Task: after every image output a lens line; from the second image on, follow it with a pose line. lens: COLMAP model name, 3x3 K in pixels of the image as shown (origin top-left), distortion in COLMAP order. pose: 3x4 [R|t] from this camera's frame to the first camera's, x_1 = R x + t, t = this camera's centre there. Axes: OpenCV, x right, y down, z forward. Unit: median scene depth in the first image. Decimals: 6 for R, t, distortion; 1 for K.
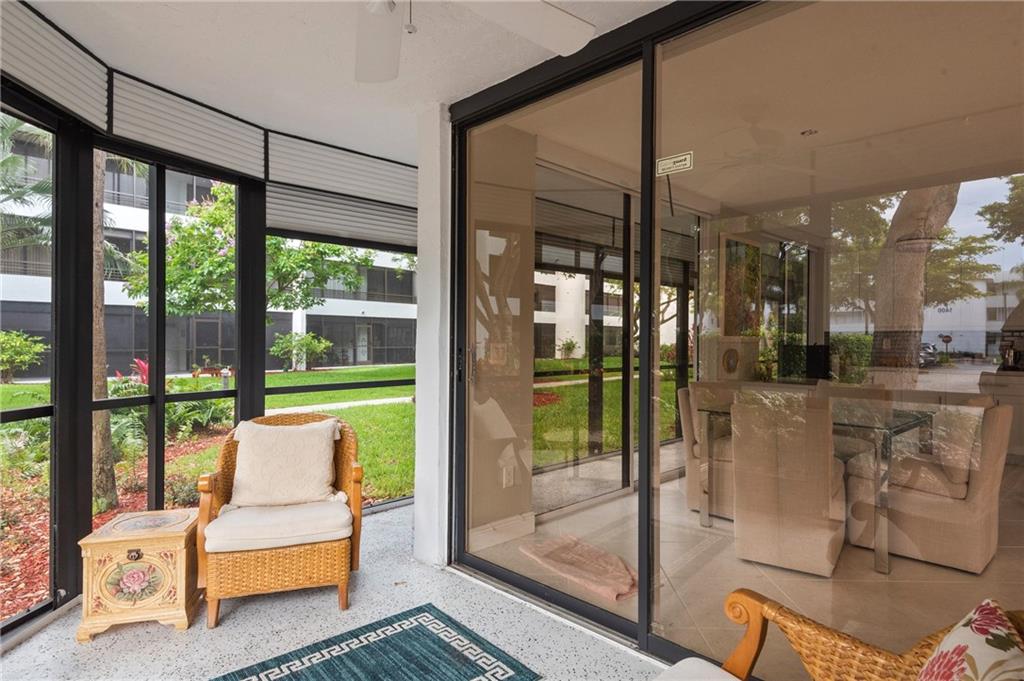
lens RADIAL K [[555.6, 0, 512.0], [0, 555.6, 340.5], [0, 0, 1]] dist [0.002002, 0.000185]
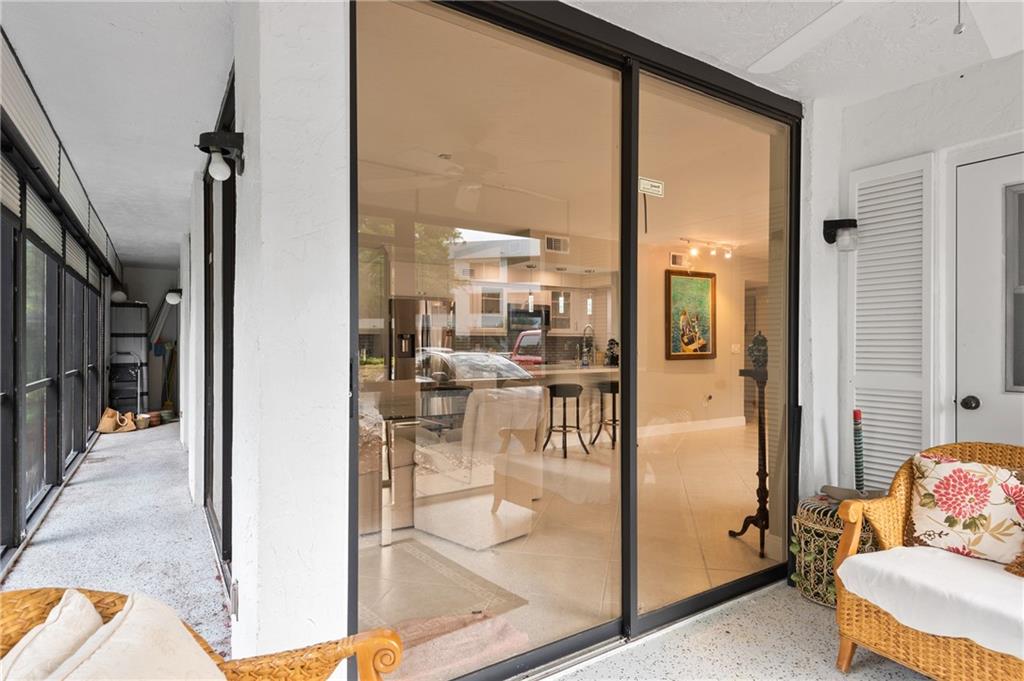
lens RADIAL K [[555.6, 0, 512.0], [0, 555.6, 340.5], [0, 0, 1]] dist [0.002002, 0.000185]
pose [[0.203527, -0.007773, 0.979039, -0.821168], [0.001543, 0.999970, 0.007618, -0.014159], [-0.979068, -0.000040, 0.203532, 0.987209]]
